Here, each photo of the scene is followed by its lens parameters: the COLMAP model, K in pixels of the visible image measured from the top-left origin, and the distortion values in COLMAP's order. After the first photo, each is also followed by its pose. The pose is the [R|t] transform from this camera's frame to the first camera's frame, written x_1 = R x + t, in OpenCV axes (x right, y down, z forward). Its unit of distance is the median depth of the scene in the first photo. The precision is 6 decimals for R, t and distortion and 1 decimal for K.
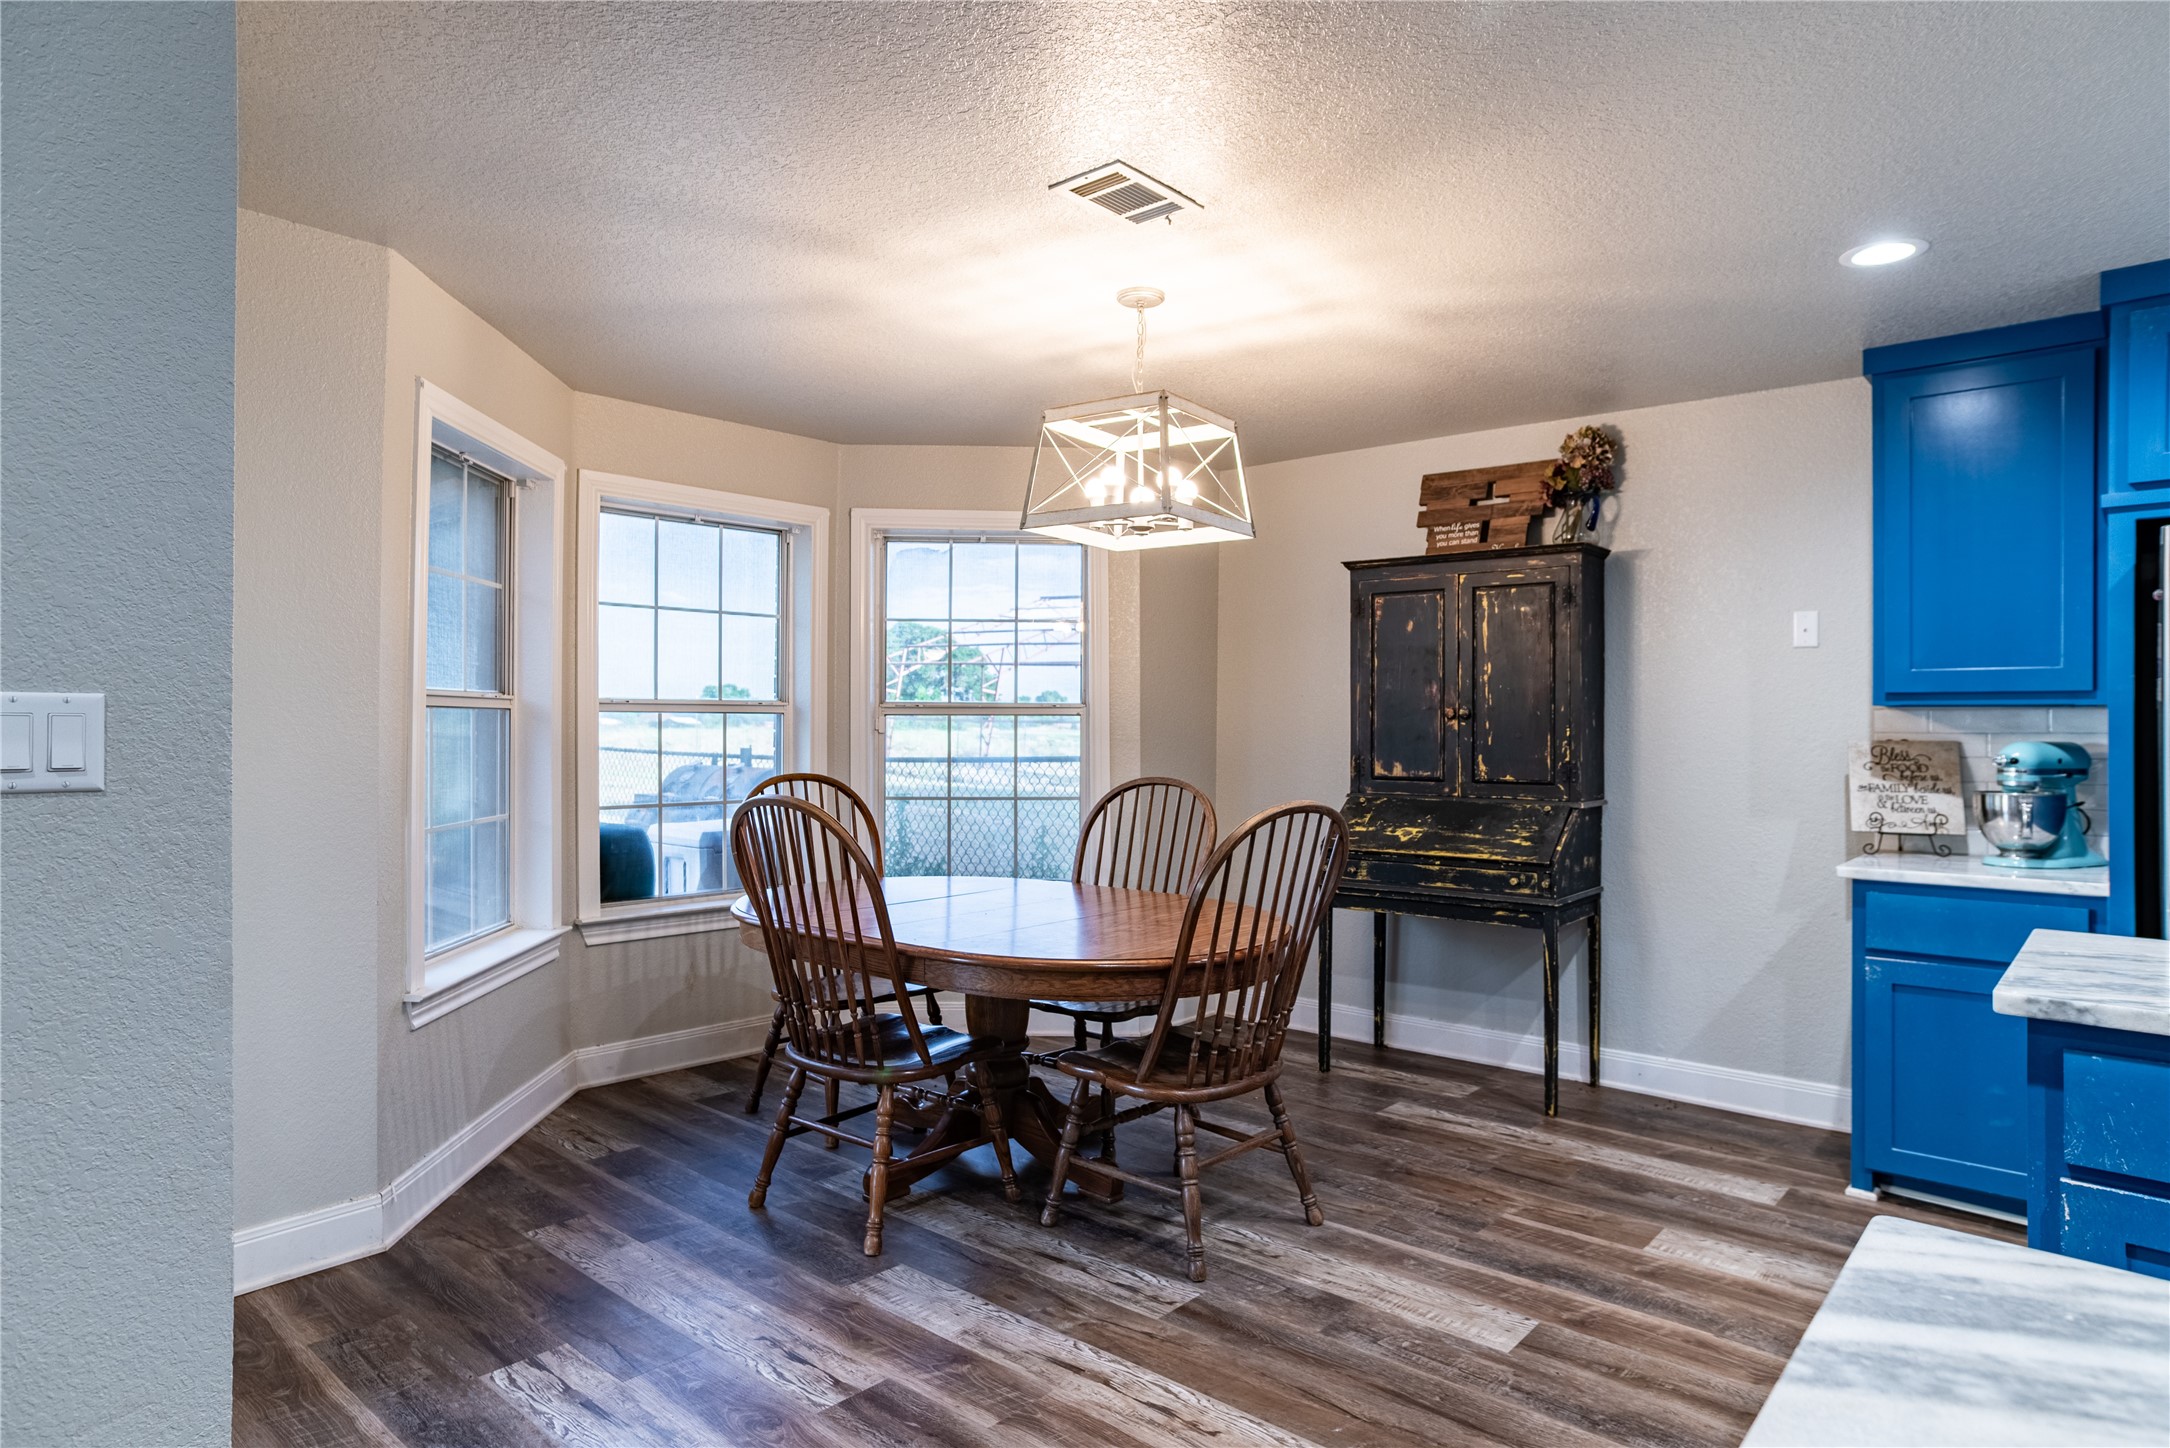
lens RADIAL K [[1252.2, 0, 1091.4], [0, 1252.2, 726.1], [0, 0, 1]] dist [-0.080091, 0.062500]
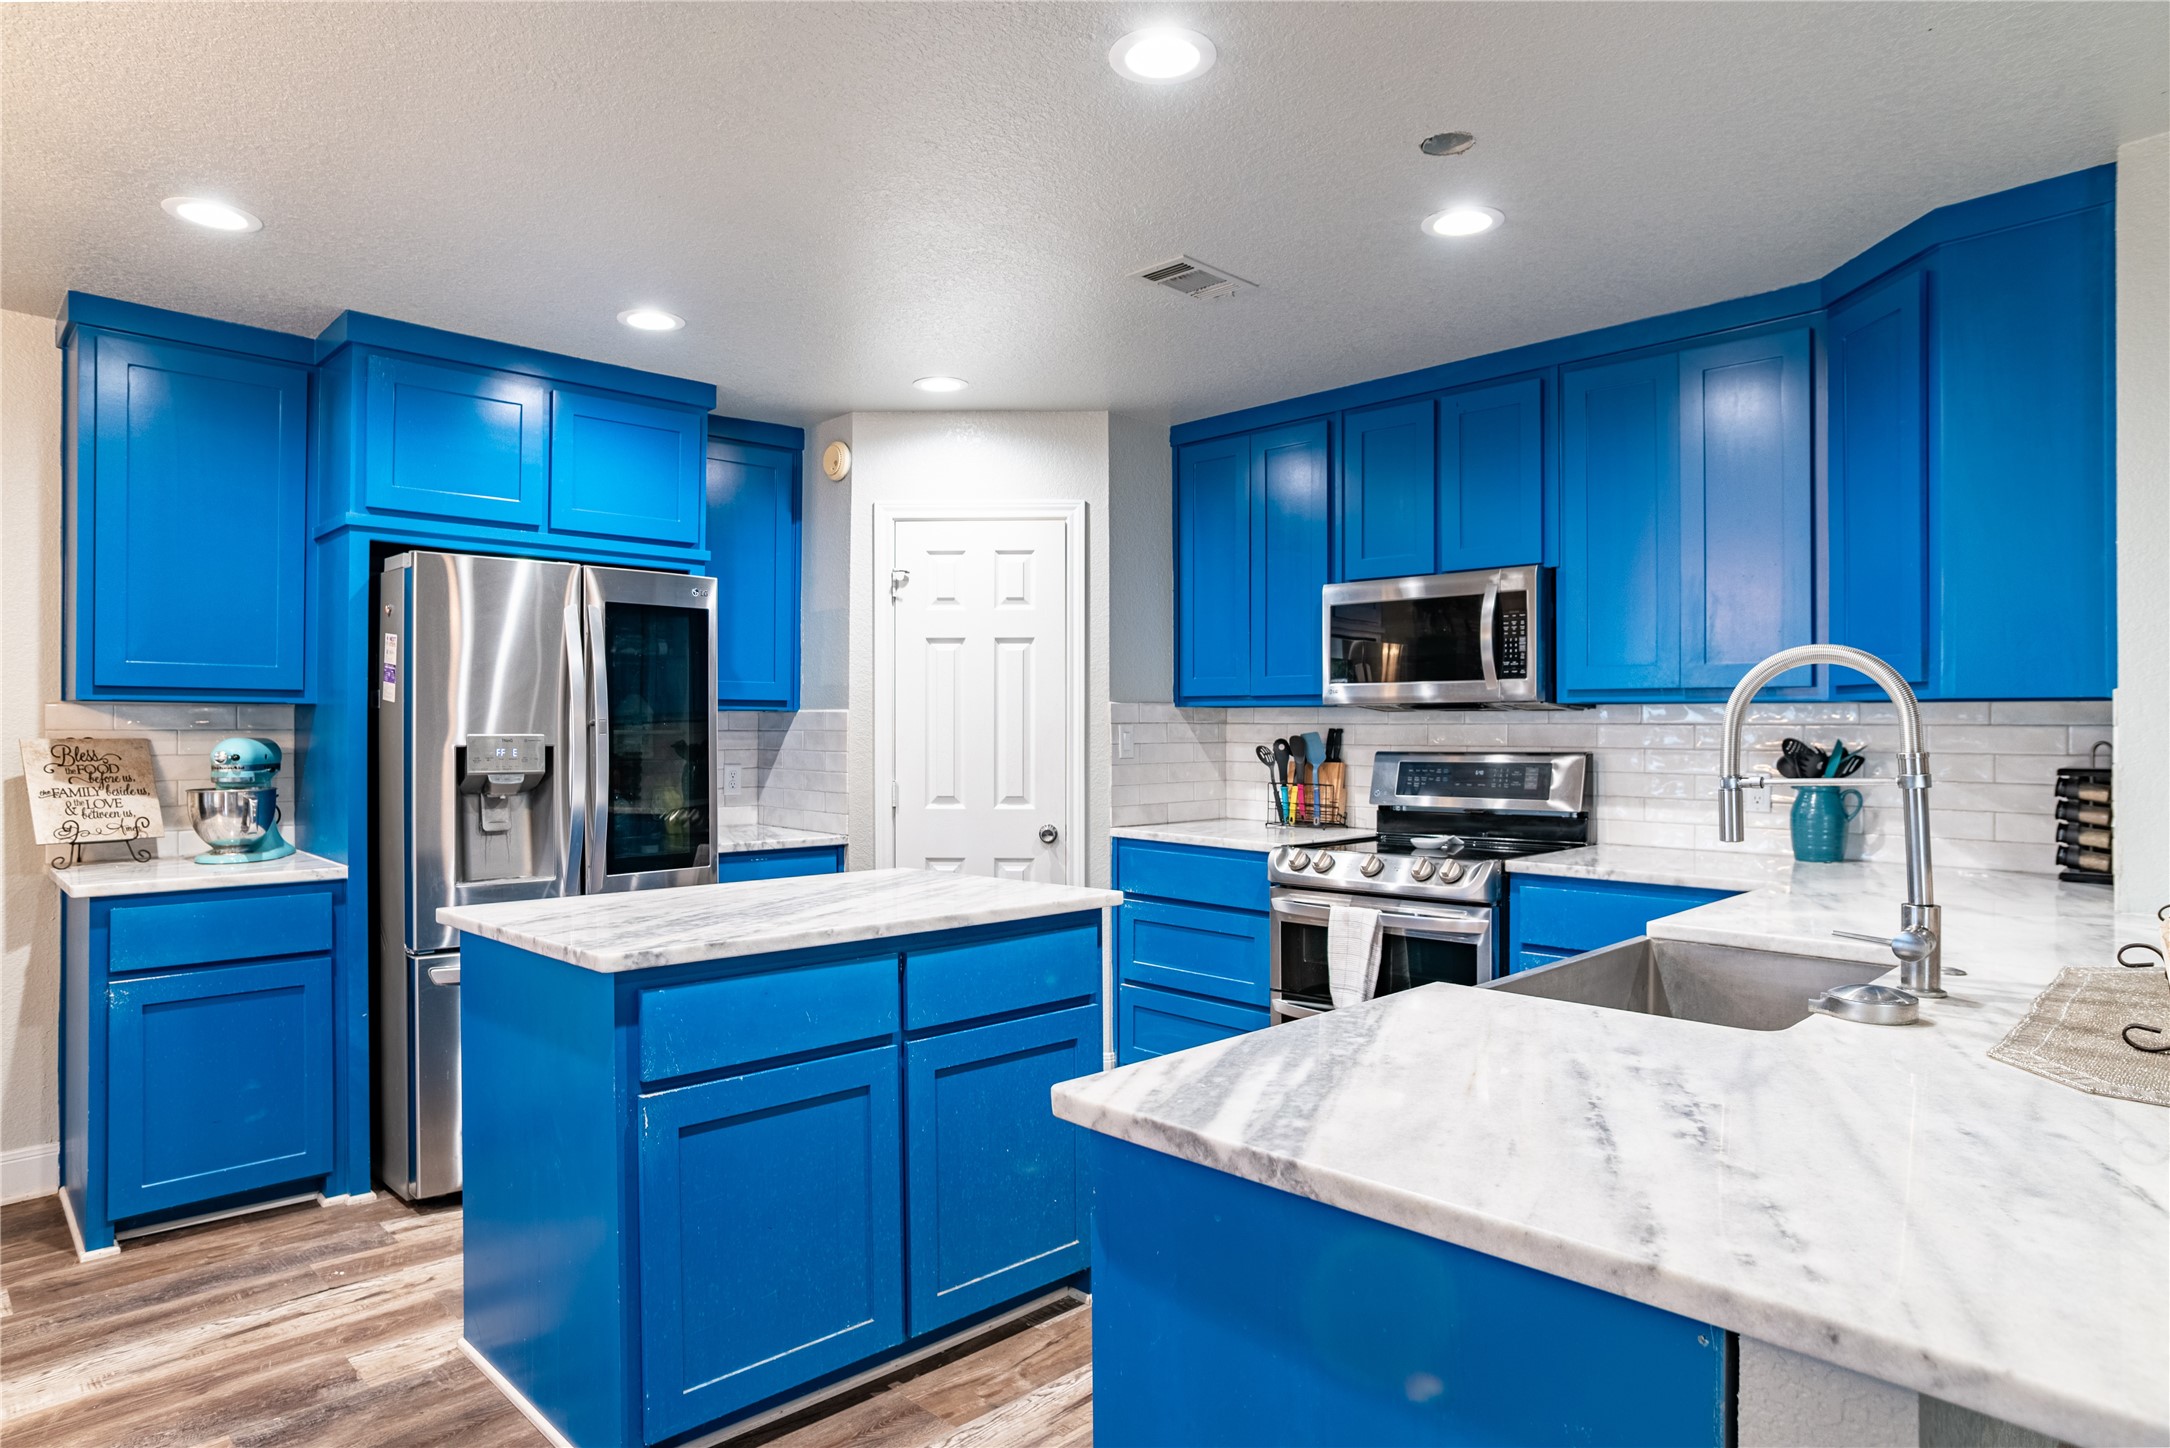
lens RADIAL K [[1252.2, 0, 1091.4], [0, 1252.2, 726.1], [0, 0, 1]] dist [-0.080091, 0.062500]
pose [[0.079681, -0.001185, 0.996820, -0.189306], [-0.003628, 0.999992, 0.001479, -0.001432], [-0.996814, -0.003734, 0.079676, 0.215436]]
